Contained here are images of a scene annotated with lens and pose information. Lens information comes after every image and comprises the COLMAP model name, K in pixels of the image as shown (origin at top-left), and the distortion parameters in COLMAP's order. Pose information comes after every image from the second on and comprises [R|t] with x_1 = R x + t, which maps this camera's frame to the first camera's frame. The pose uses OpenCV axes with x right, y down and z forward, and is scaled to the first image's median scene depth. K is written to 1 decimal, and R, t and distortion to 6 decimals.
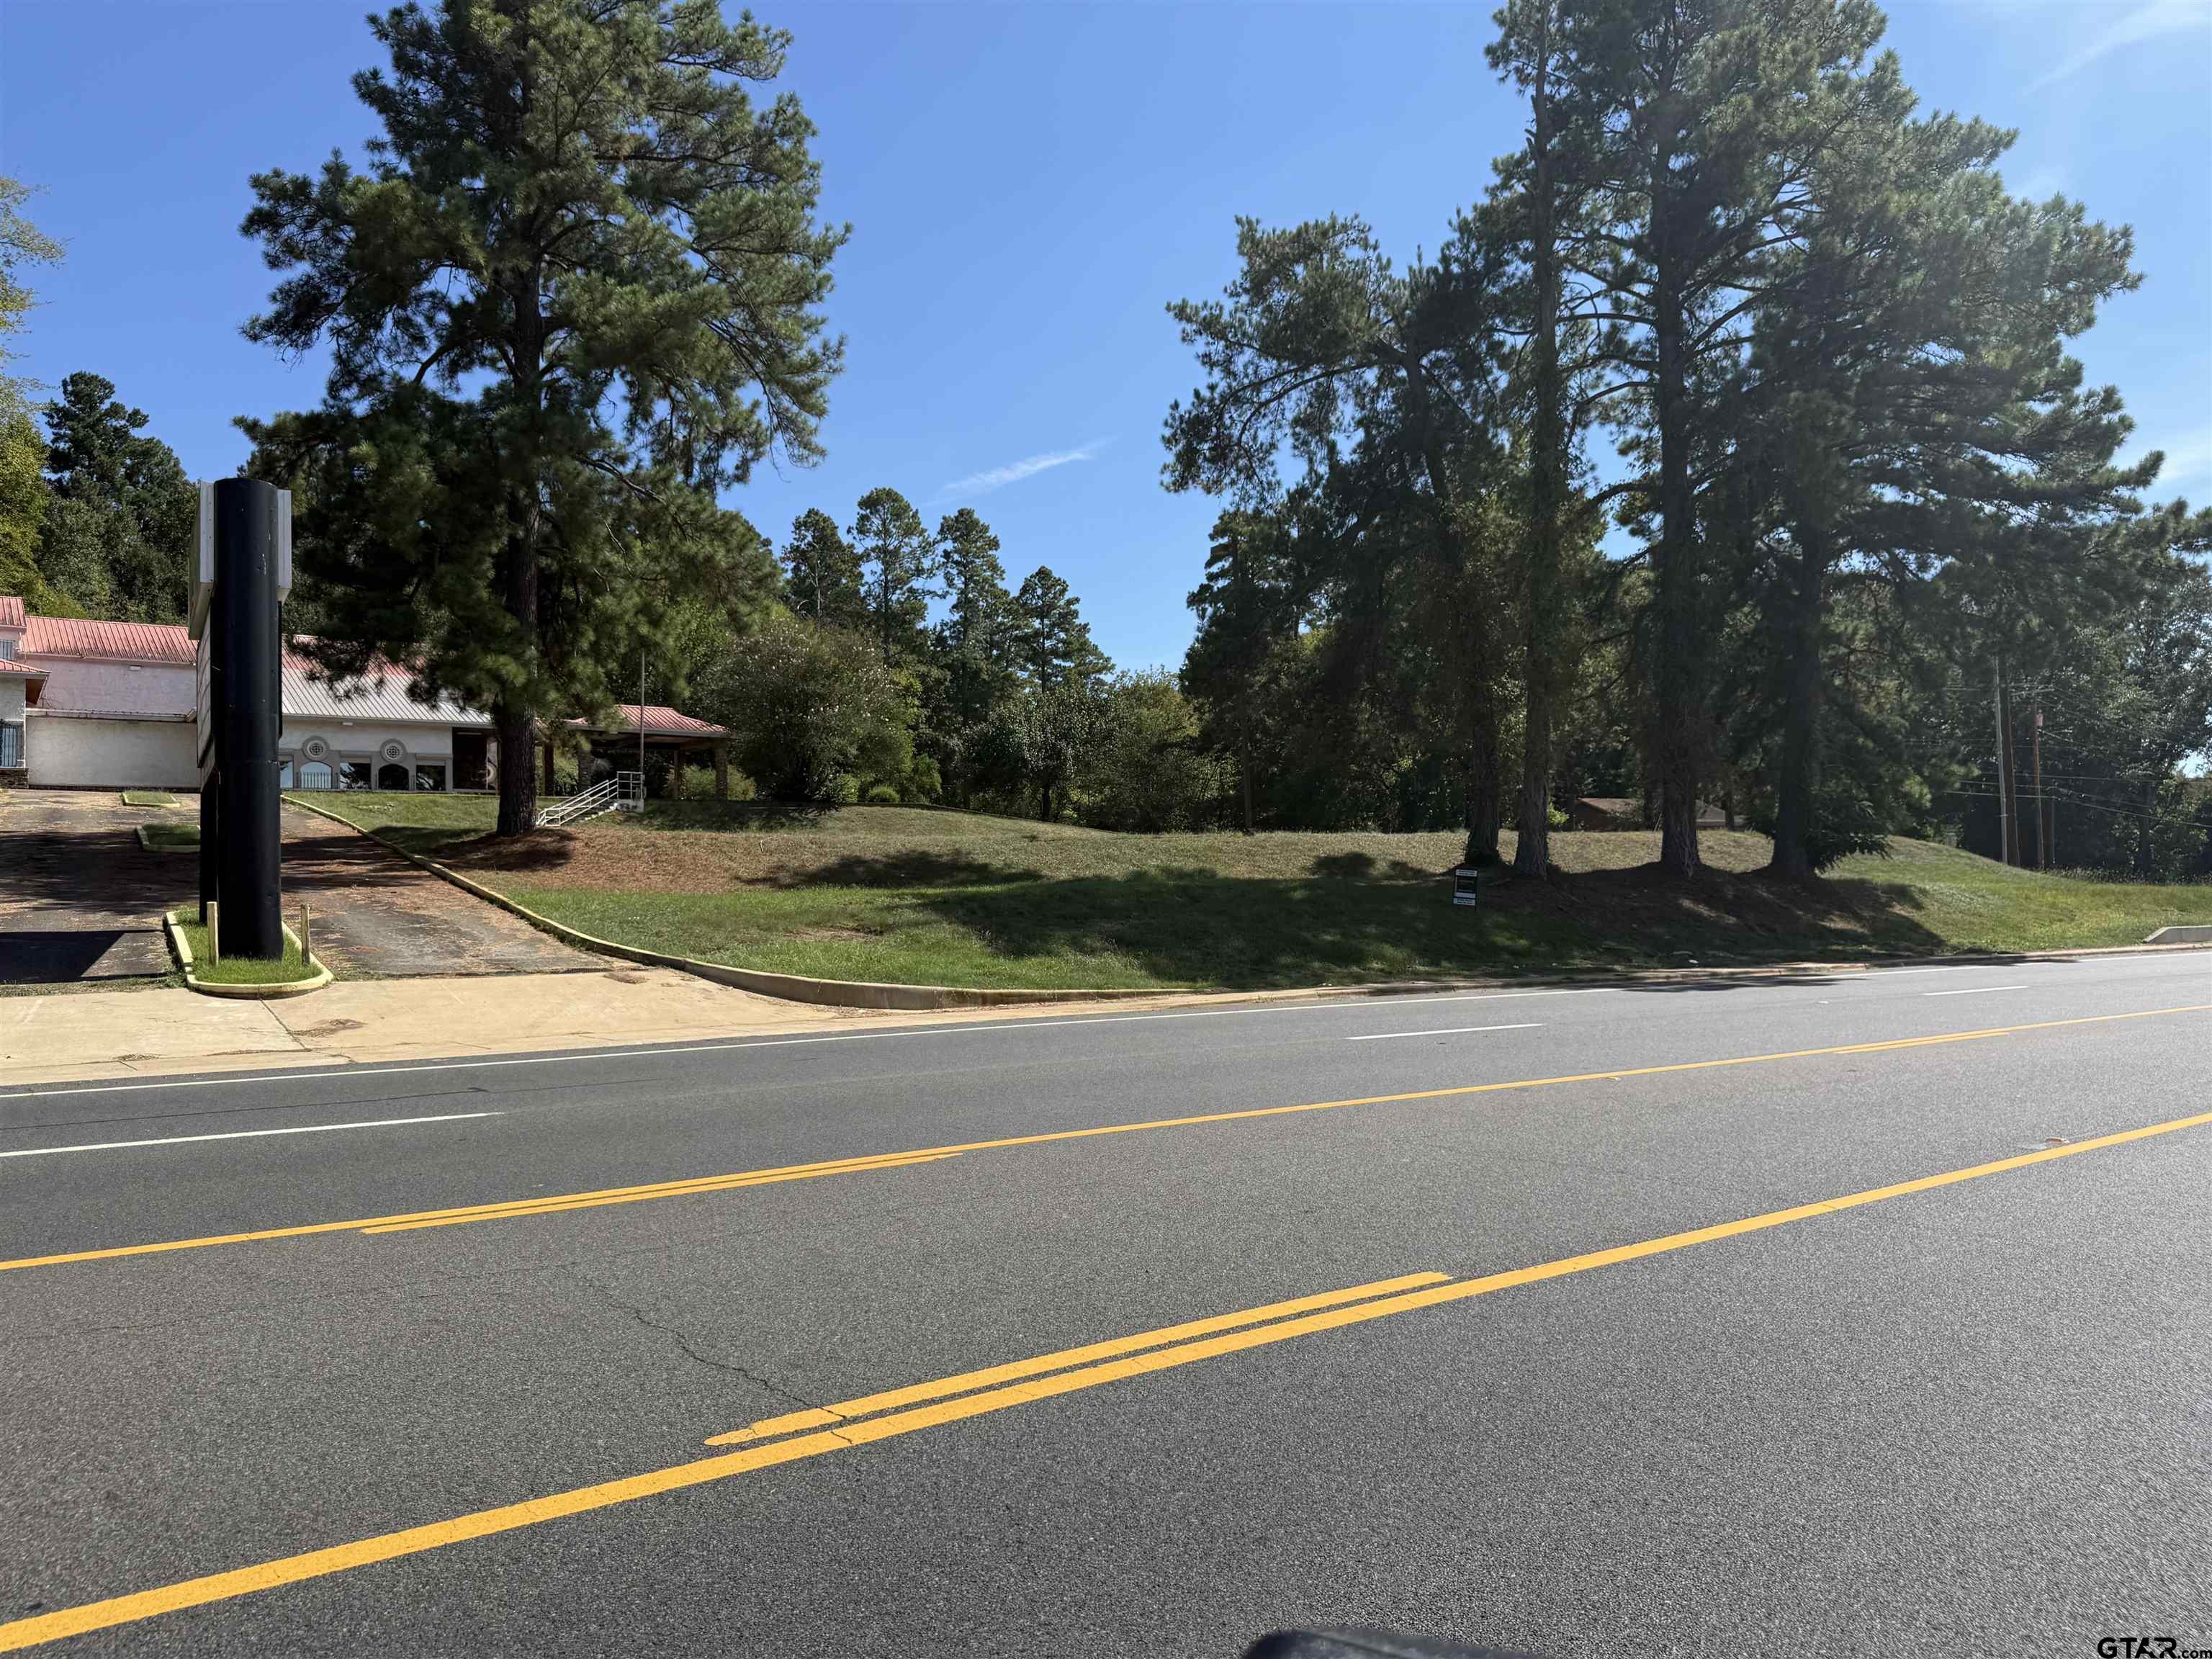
lens RADIAL K [[1578.7, 0, 1148.5], [0, 1578.7, 834.2], [0, 0, 1]] dist [0.051081, -0.075090]
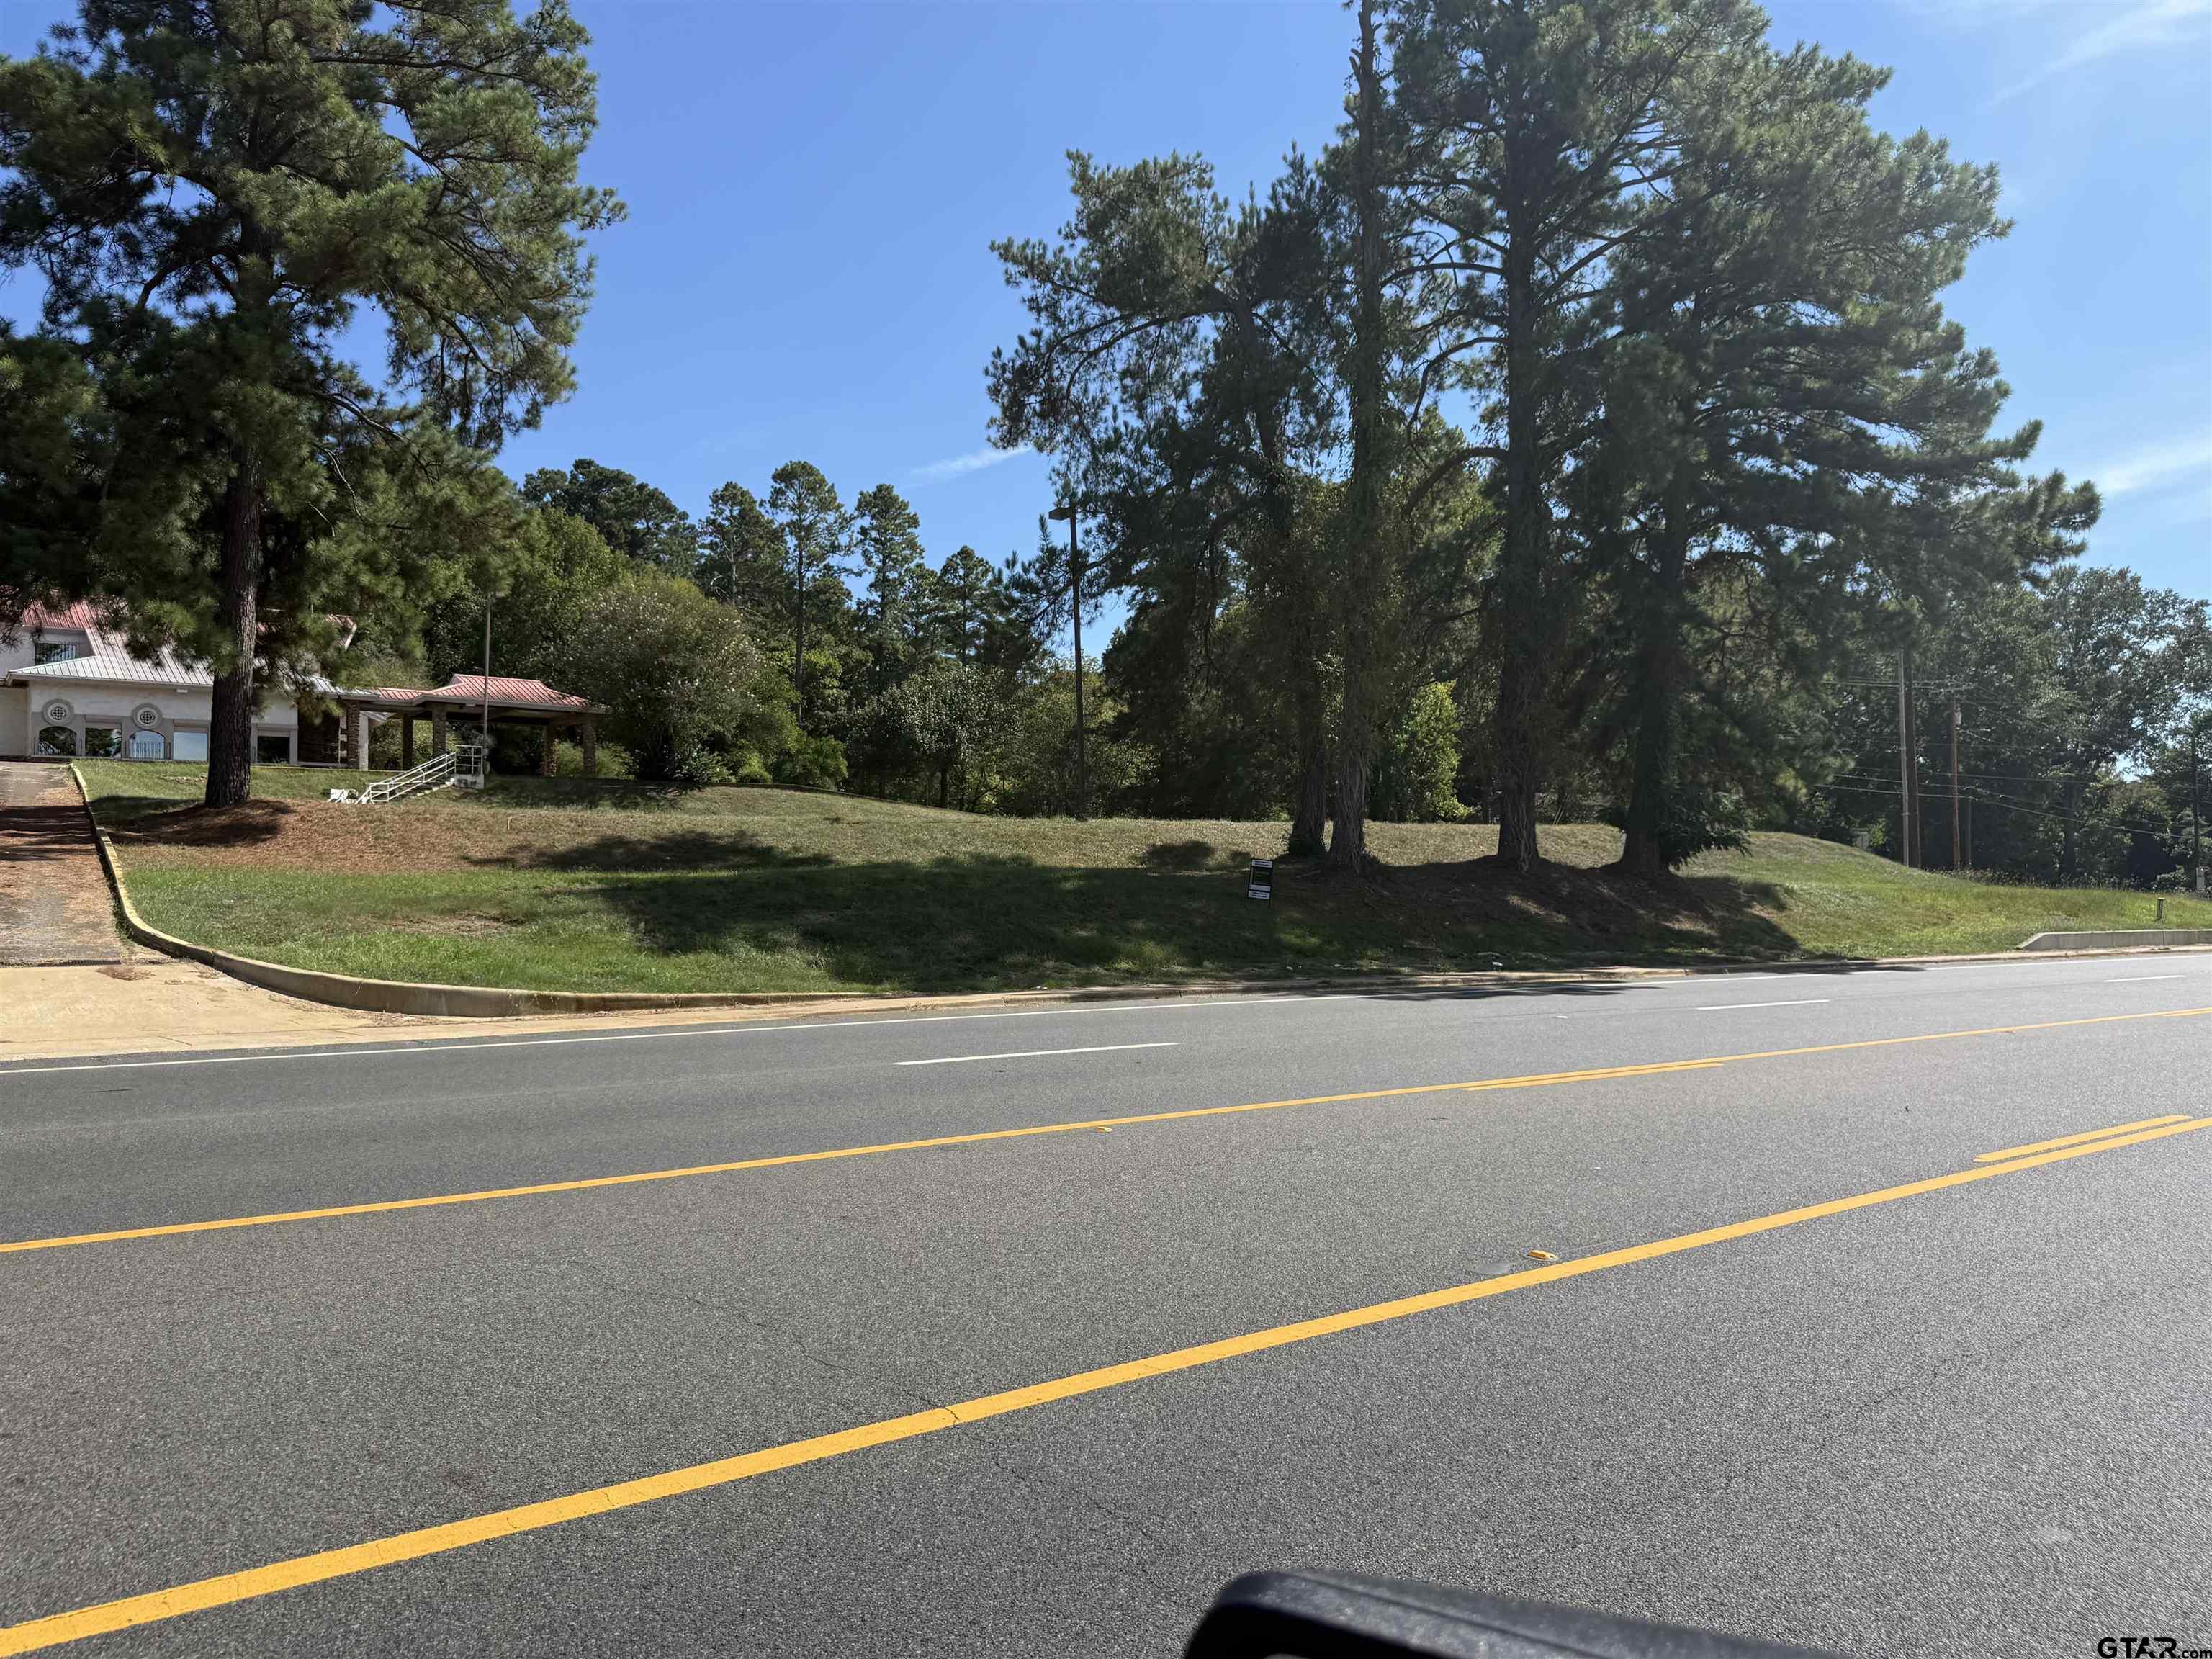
lens RADIAL K [[1578.7, 0, 1148.5], [0, 1578.7, 834.2], [0, 0, 1]] dist [0.051081, -0.075090]
pose [[0.999587, 0.014911, 0.024572, 0.087821], [-0.015068, 0.999867, 0.006200, 0.002306], [-0.024476, -0.006567, 0.999679, 0.074271]]
